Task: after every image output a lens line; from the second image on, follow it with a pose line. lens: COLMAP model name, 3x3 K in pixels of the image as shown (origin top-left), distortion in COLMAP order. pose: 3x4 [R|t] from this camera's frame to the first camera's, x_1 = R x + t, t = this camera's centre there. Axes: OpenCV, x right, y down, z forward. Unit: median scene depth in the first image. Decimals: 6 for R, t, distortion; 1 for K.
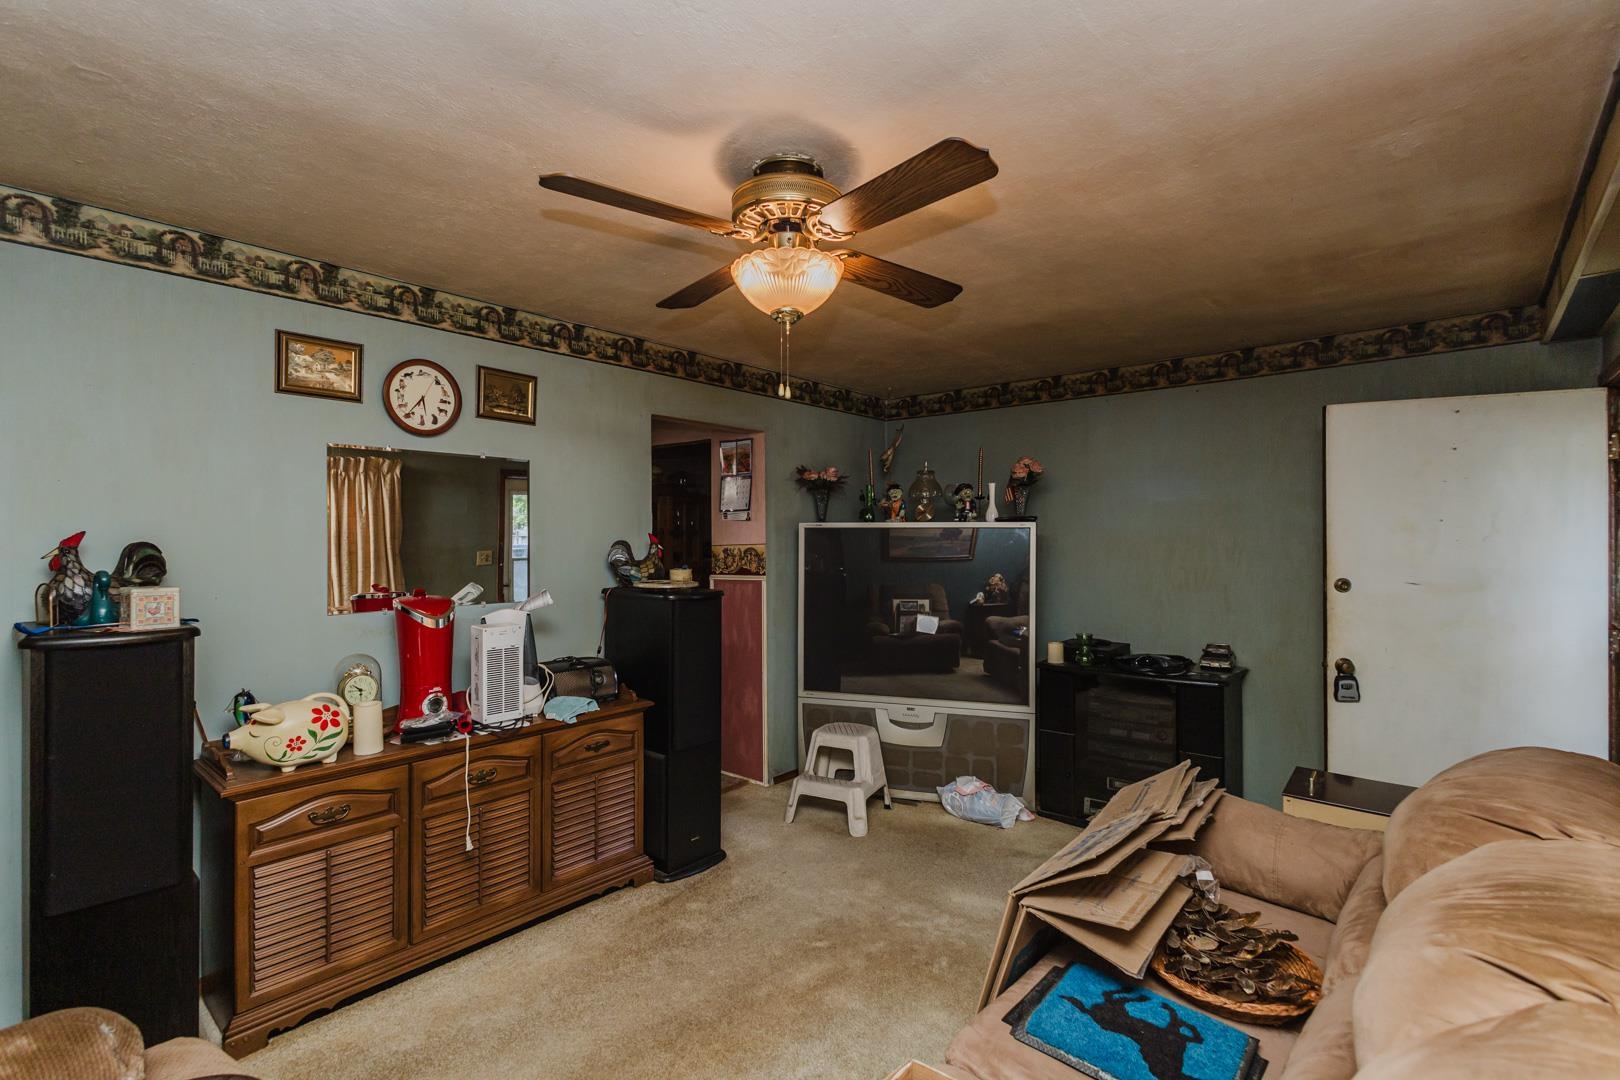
lens RADIAL K [[766.2, 0, 812.6], [0, 766.2, 540.6], [0, 0, 1]] dist [0.010628, -0.002051]
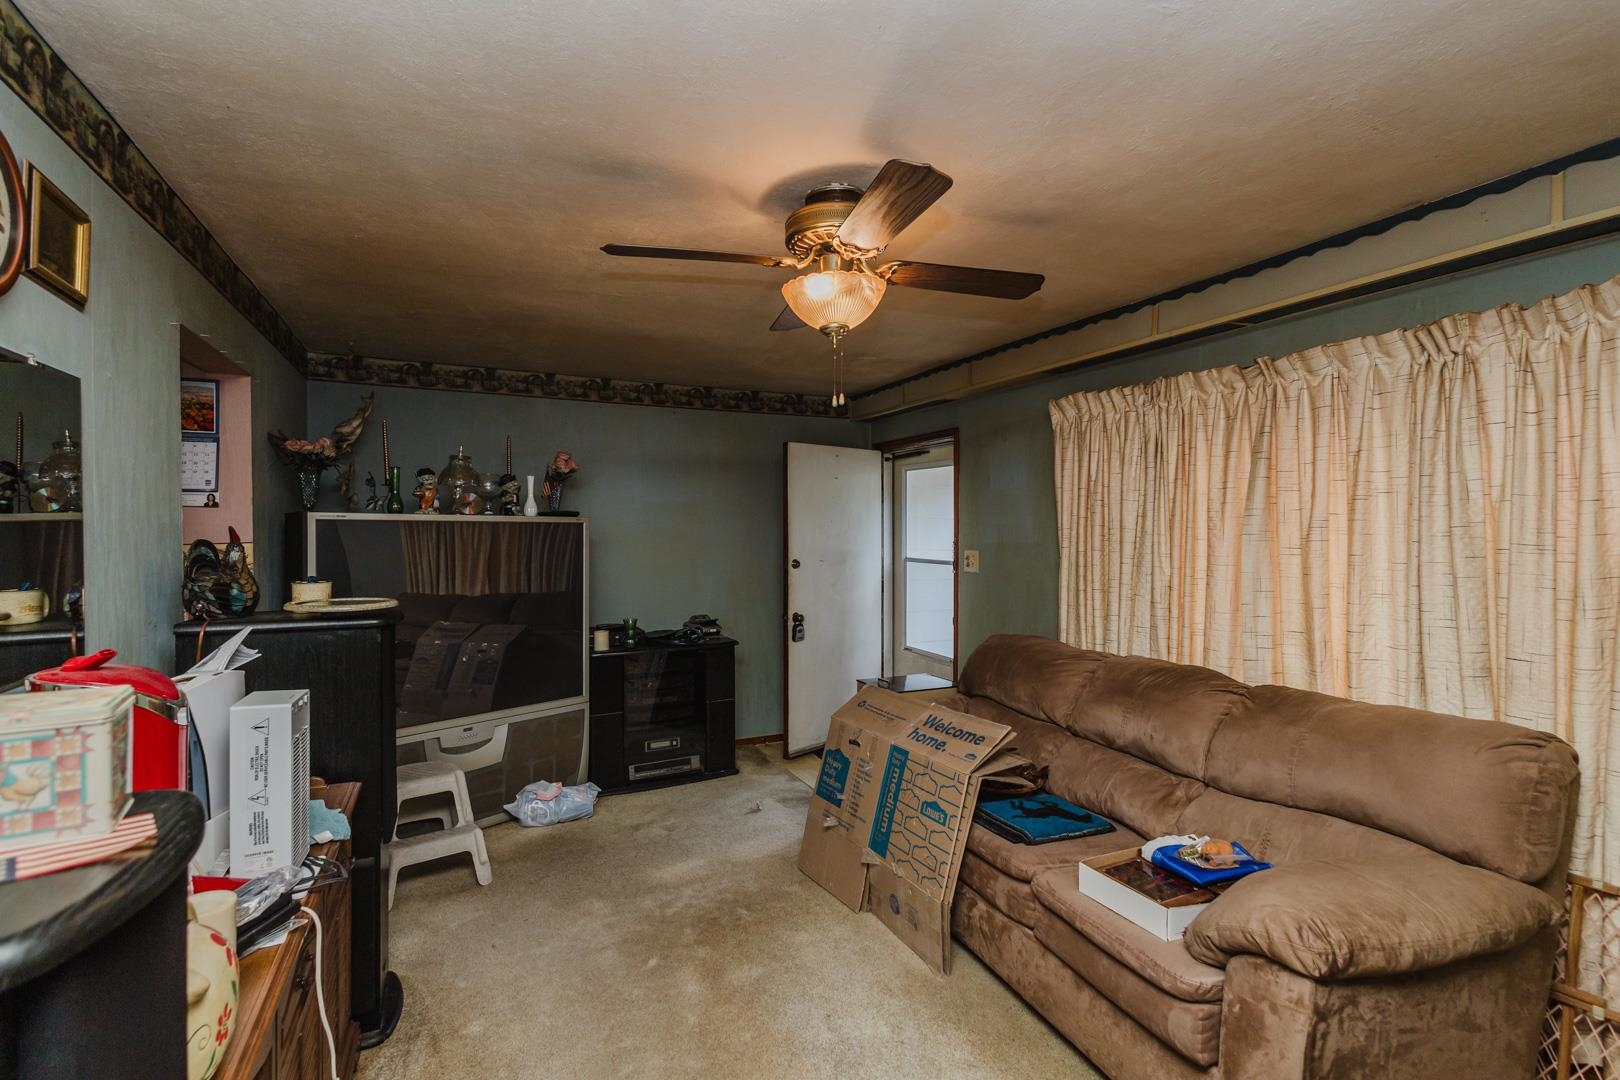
lens RADIAL K [[766.2, 0, 812.6], [0, 766.2, 540.6], [0, 0, 1]] dist [0.010628, -0.002051]
pose [[0.393047, -0.012216, 0.919437, -0.655900], [0.002488, 0.999922, 0.012222, -0.005772], [-0.919515, -0.002516, 0.393047, 0.376339]]
